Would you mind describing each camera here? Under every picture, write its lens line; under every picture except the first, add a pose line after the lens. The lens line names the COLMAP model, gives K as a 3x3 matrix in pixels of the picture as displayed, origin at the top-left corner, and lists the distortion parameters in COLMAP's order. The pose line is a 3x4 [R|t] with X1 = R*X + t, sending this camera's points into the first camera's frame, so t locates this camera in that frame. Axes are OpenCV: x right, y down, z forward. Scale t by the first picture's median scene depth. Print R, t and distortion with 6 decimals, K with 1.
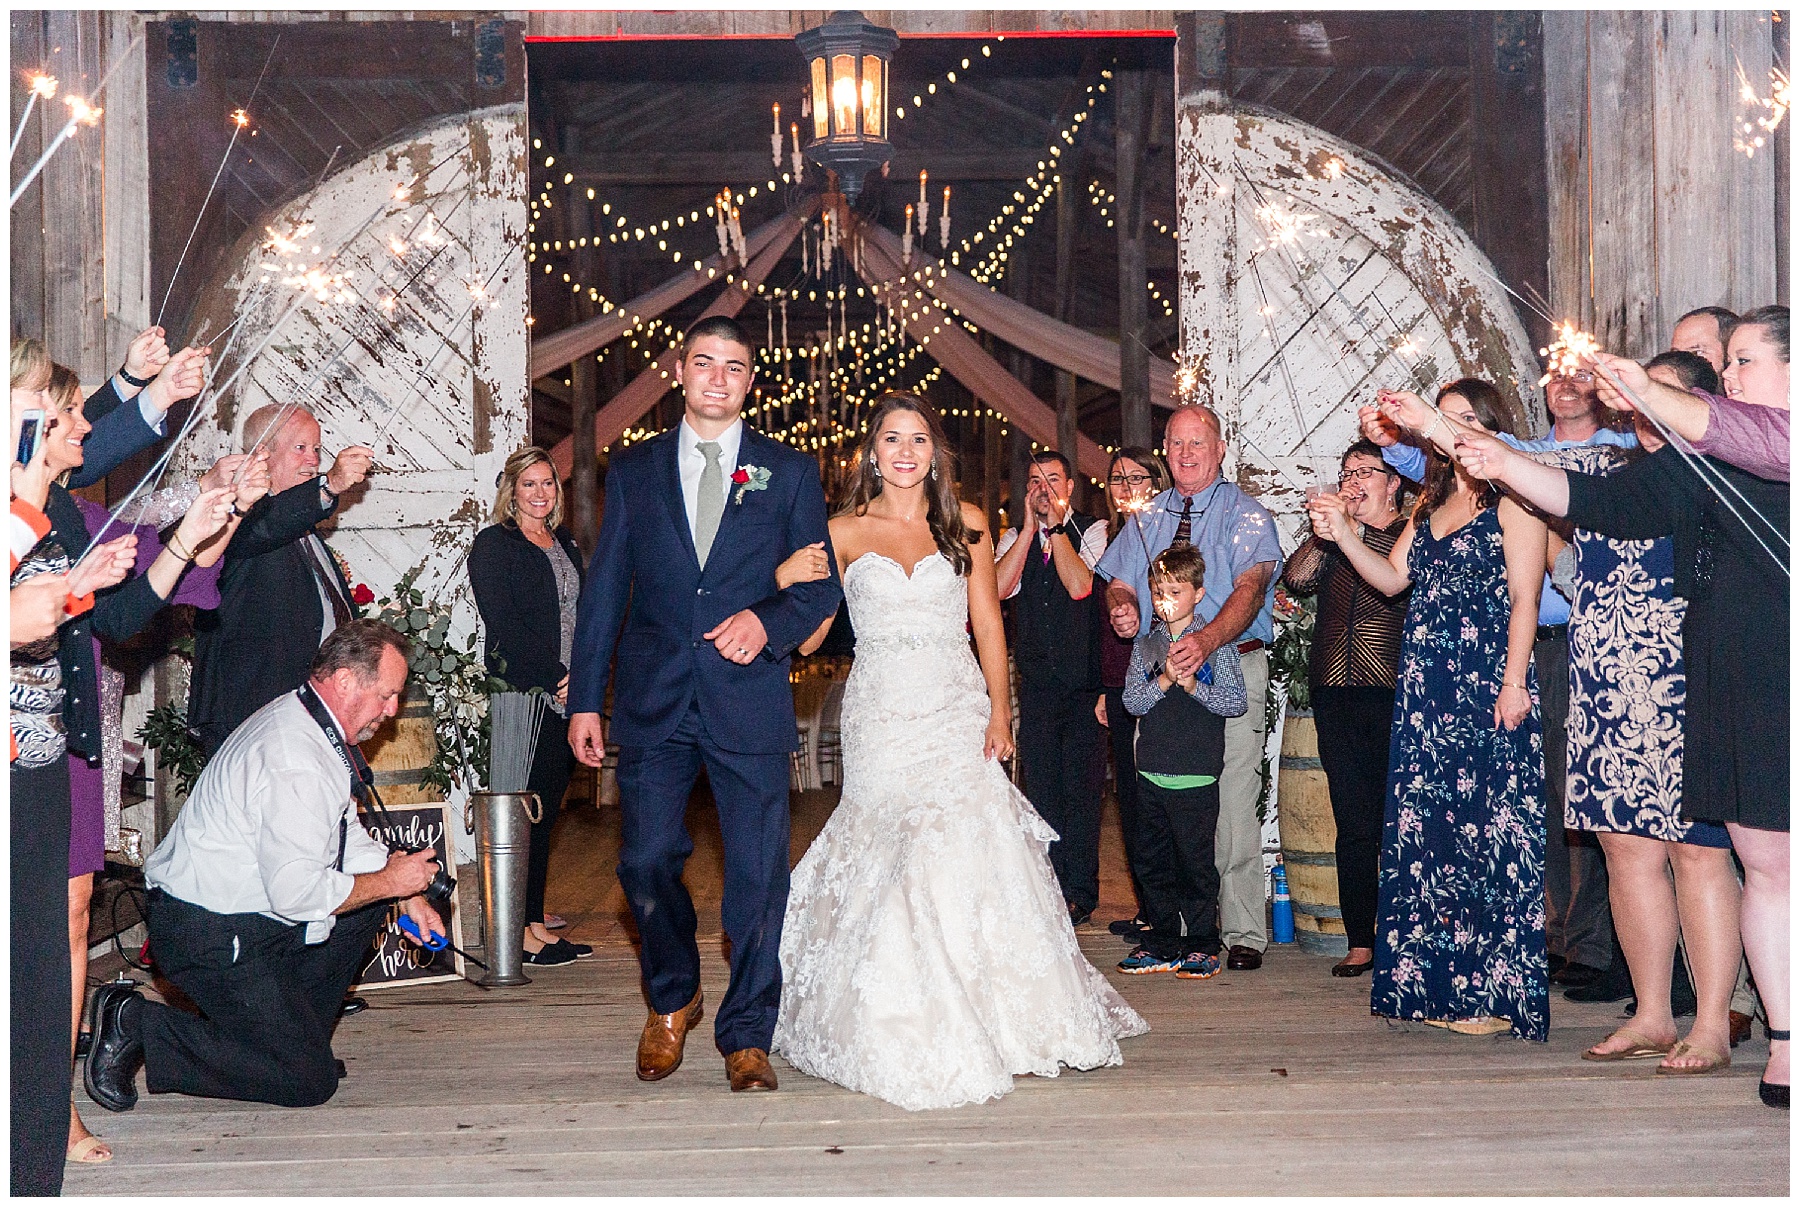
lens RADIAL K [[2549.8, 0, 854.0], [0, 2549.8, 582.4], [0, 0, 1]] dist [0.080732, 0.000000]
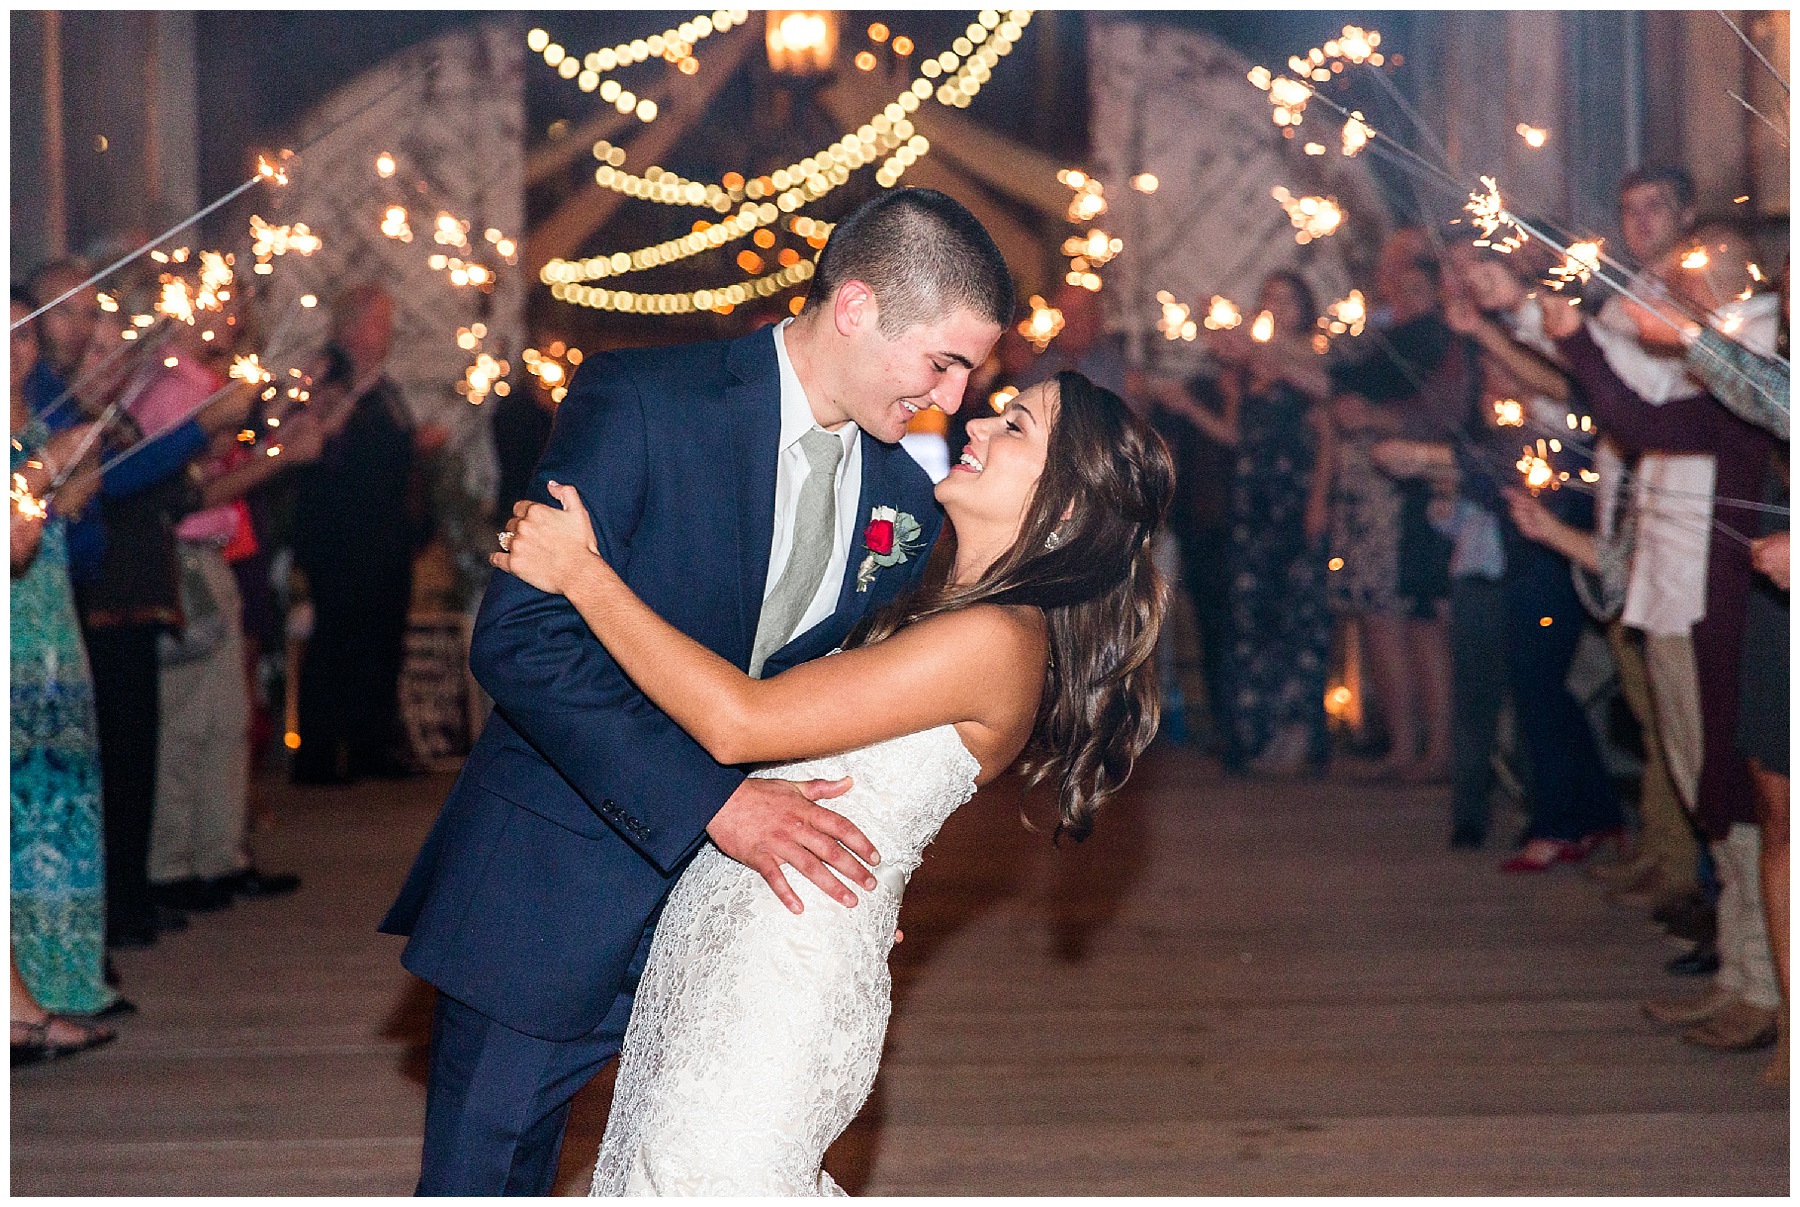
lens RADIAL K [[3908.3, 0, 898.5], [0, 3908.3, 605.8], [0, 0, 1]] dist [-0.023326, 0.000000]
pose [[0.999882, -0.001774, 0.015237, 0.013719], [0.001268, 0.999449, 0.033177, 0.019174], [-0.015287, -0.033154, 0.999333, -0.763181]]
